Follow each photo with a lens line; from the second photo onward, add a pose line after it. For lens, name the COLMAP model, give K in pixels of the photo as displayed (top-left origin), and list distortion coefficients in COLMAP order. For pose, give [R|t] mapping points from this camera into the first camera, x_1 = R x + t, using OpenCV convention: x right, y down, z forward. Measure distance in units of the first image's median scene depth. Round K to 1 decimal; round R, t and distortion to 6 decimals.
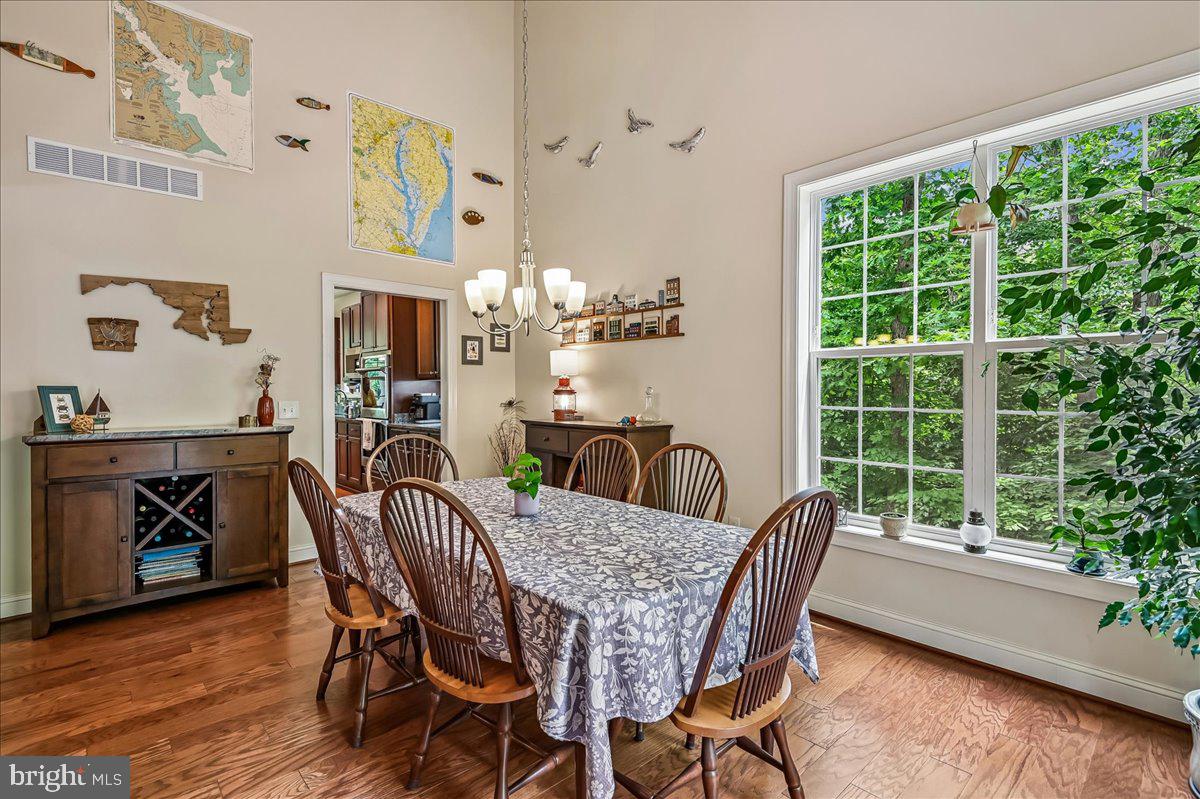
lens RADIAL K [[548.5, 0, 596.4], [0, 548.5, 403.5], [0, 0, 1]] dist [0.030471, -0.021194]
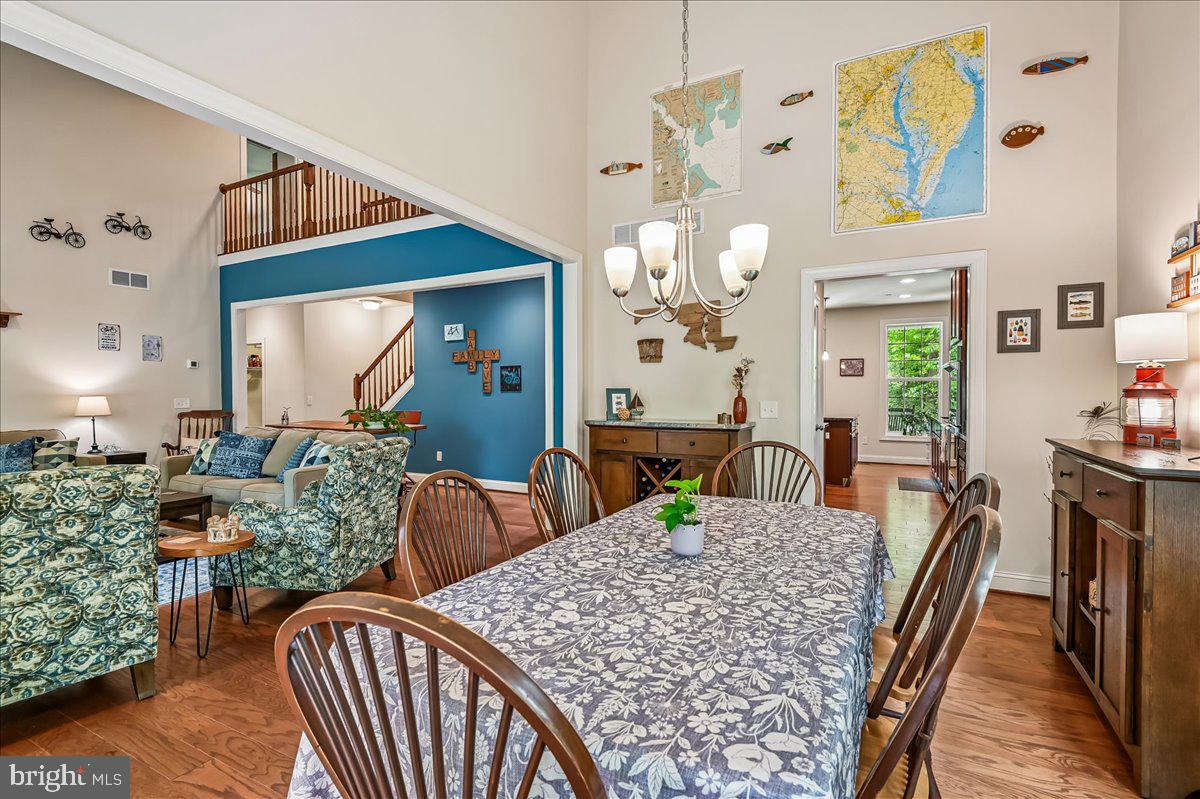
lens RADIAL K [[548.5, 0, 596.4], [0, 548.5, 403.5], [0, 0, 1]] dist [0.030471, -0.021194]
pose [[0.338214, 0.019486, -0.940868, 0.326507], [-0.020936, 0.999694, 0.013179, -0.007589], [0.940836, 0.015241, 0.338518, 0.372786]]
